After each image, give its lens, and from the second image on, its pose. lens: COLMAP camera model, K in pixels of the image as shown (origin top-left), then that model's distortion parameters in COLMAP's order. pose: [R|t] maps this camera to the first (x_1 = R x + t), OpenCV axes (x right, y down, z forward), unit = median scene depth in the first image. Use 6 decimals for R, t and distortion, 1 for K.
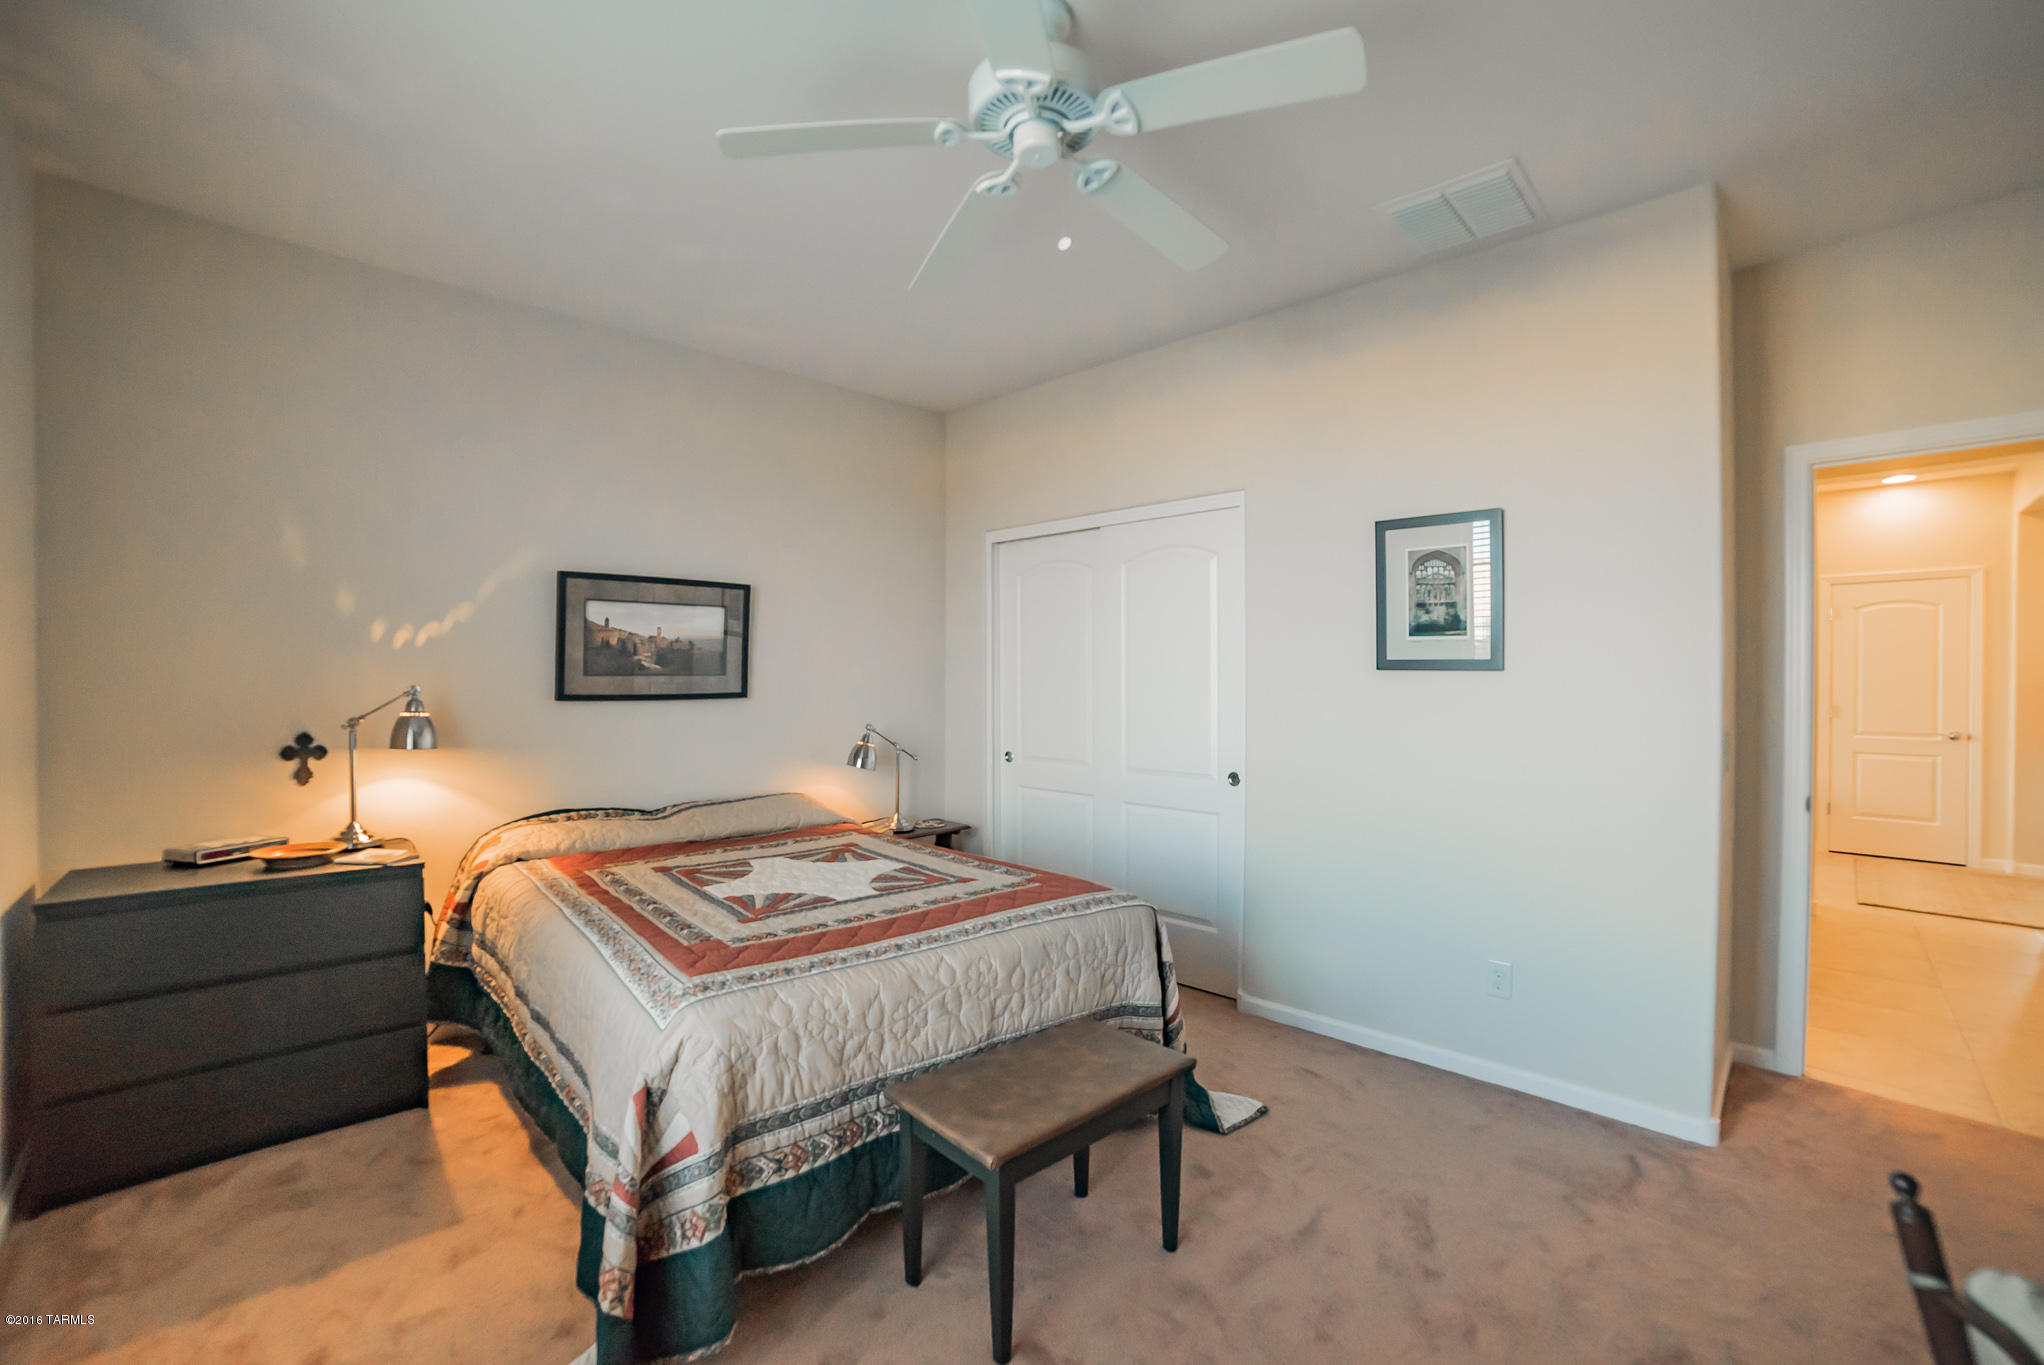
lens RADIAL K [[866.6, 0, 1031.9], [0, 866.6, 680.4], [0, 0, 1]] dist [-0.093760, 0.033149]
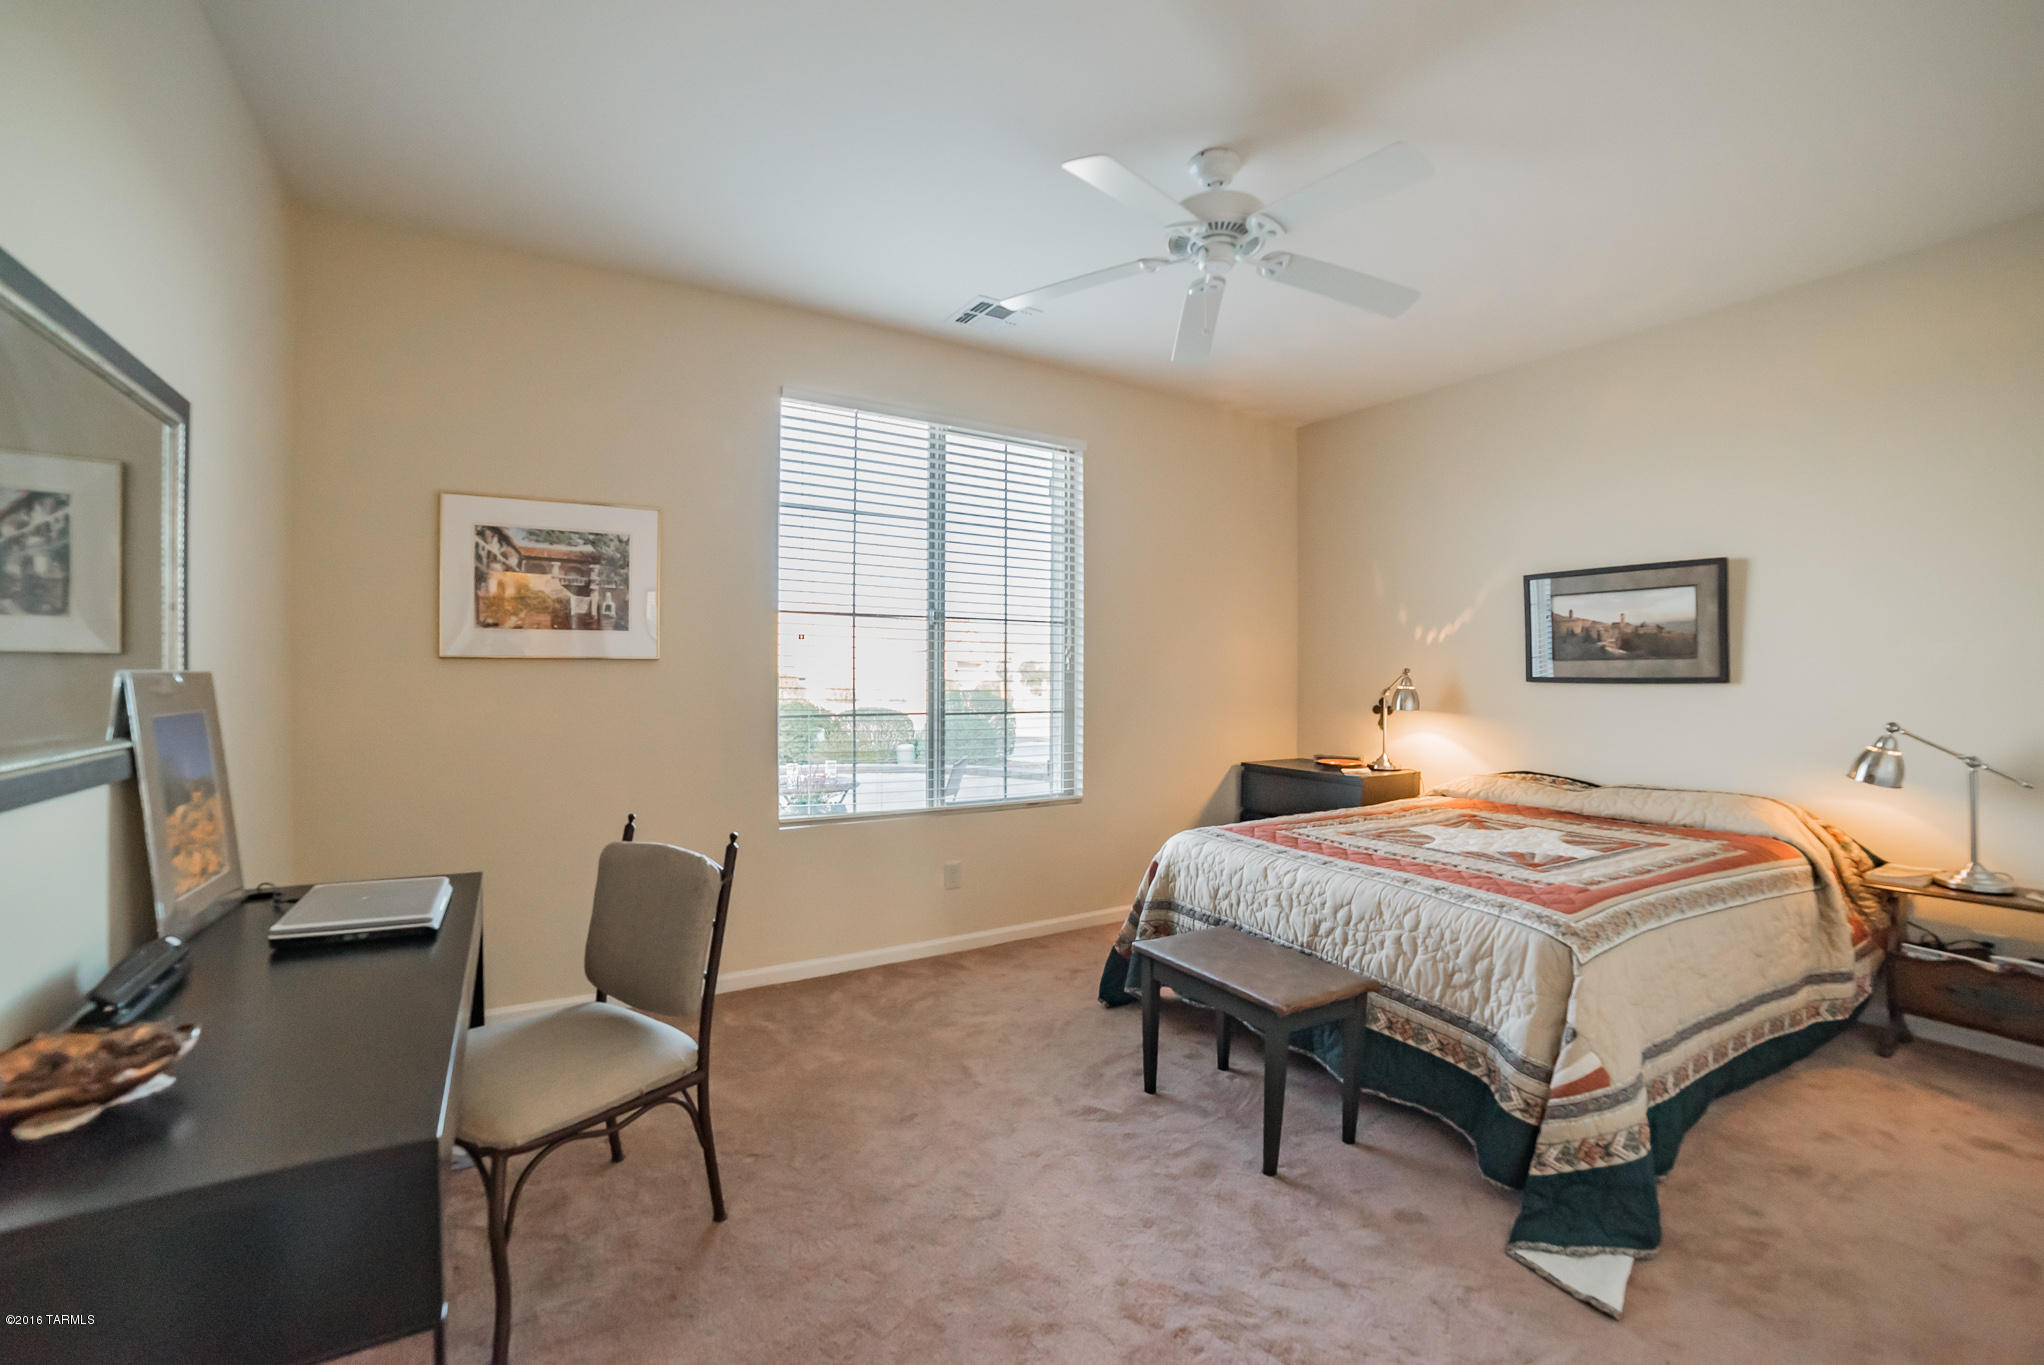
lens RADIAL K [[866.6, 0, 1031.9], [0, 866.6, 680.4], [0, 0, 1]] dist [-0.093760, 0.033149]
pose [[-0.214301, 0.000134, -0.976768, 0.797901], [-0.010352, 0.999944, 0.002408, 0.027159], [0.976713, 0.010627, -0.214287, 0.572740]]
